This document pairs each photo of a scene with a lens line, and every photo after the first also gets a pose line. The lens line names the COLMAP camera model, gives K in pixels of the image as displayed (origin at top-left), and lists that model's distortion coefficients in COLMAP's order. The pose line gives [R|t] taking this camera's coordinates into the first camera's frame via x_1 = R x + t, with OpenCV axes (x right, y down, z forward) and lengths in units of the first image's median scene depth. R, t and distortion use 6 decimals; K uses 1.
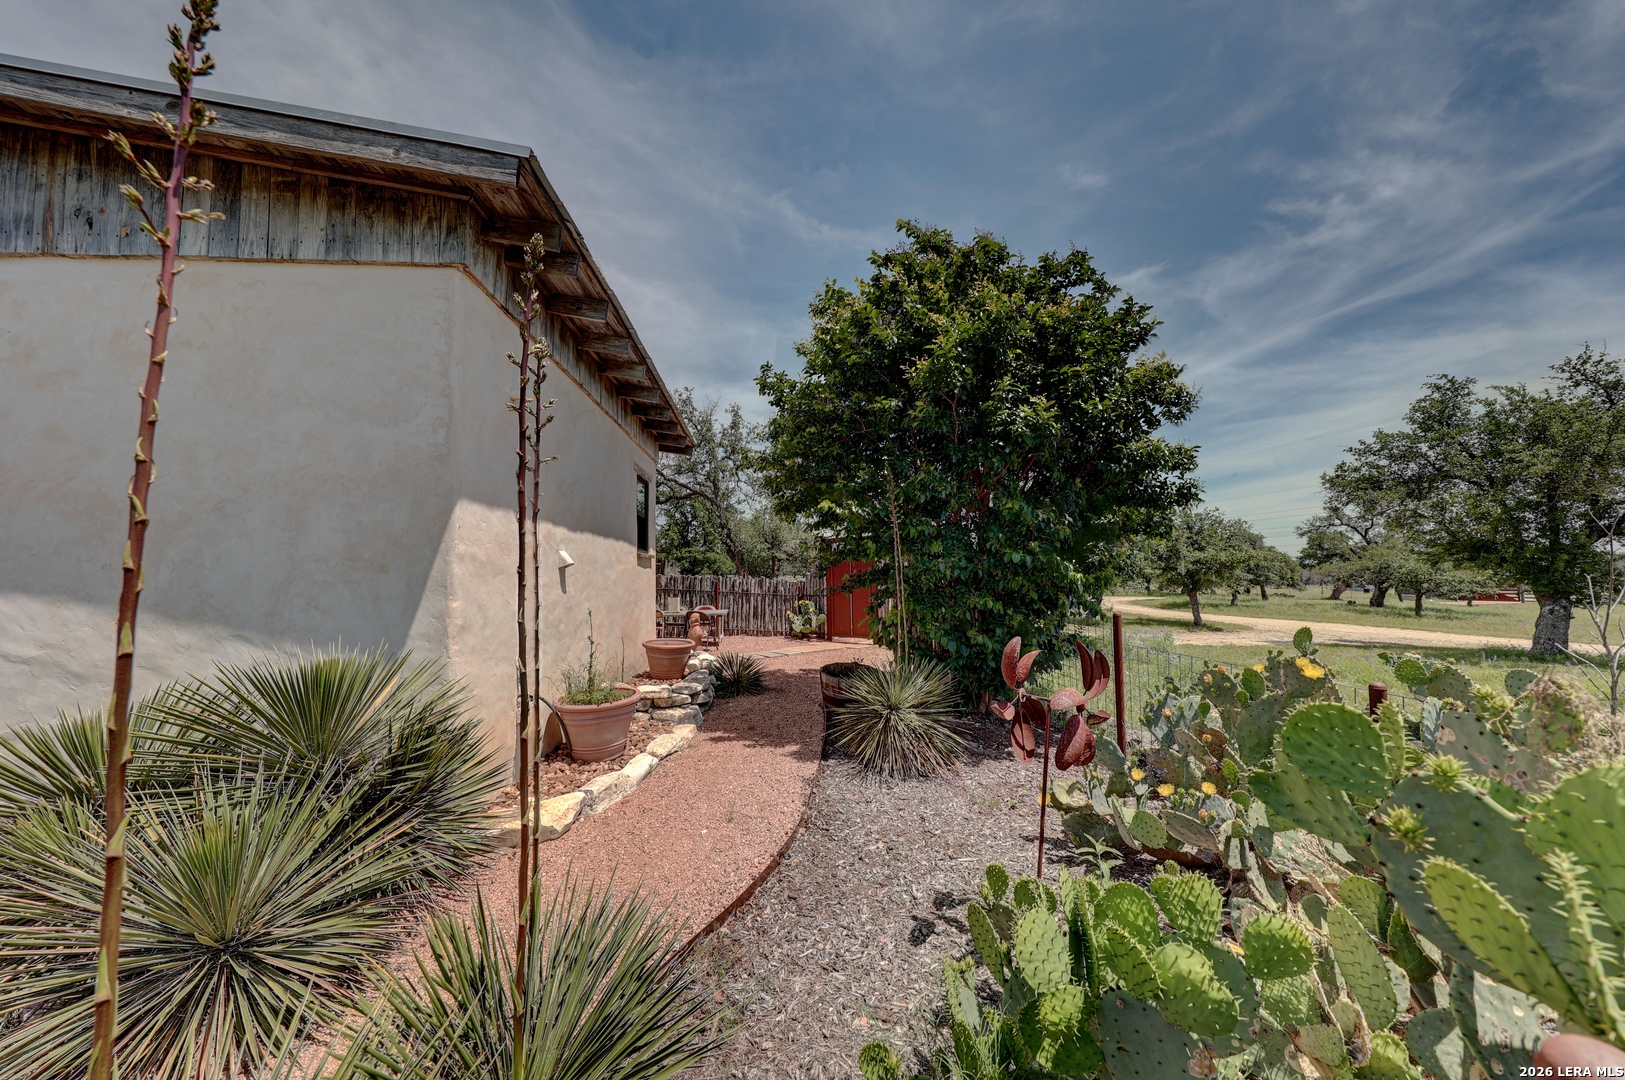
lens RADIAL K [[534.4, 0, 820.7], [0, 534.4, 542.3], [0, 0, 1]] dist [-0.001766, -0.000237]
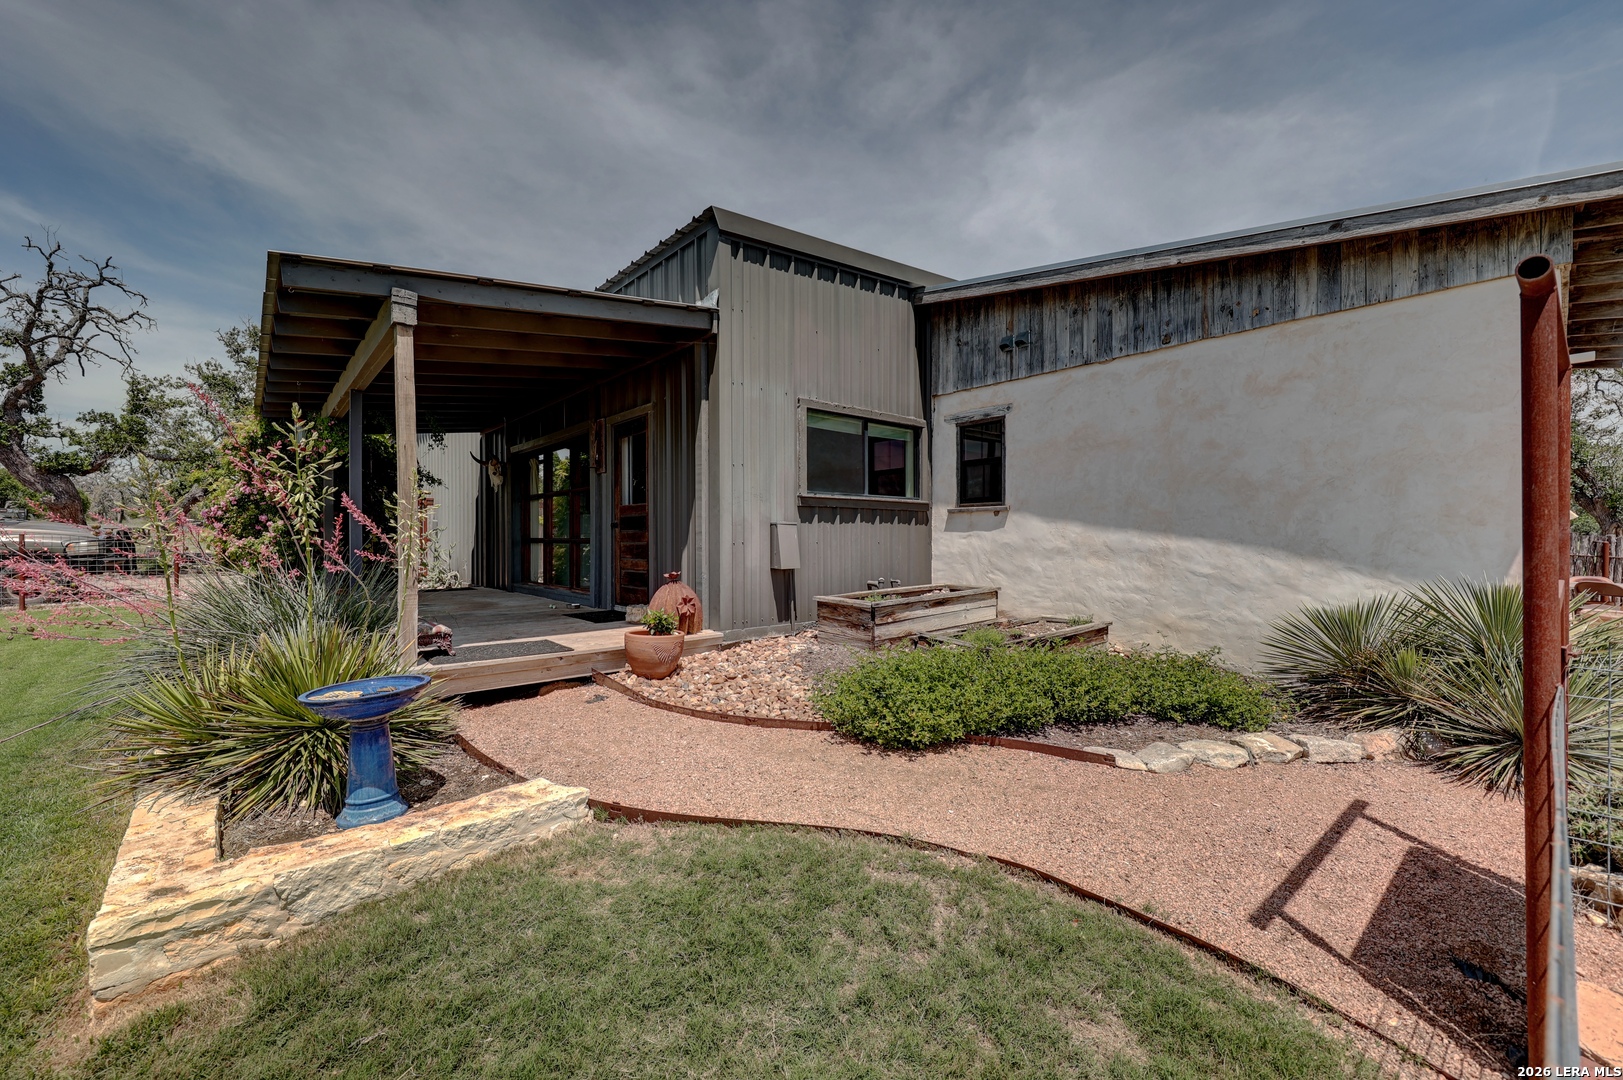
lens RADIAL K [[644.1, 0, 799.0], [0, 644.1, 540.7], [0, 0, 1]] dist [-0.000836, -0.001037]
pose [[0.589988, 0.017721, -0.807218, -0.535682], [0.045854, 0.997410, 0.055411, -0.070079], [0.806109, -0.069706, 0.587647, -1.269669]]
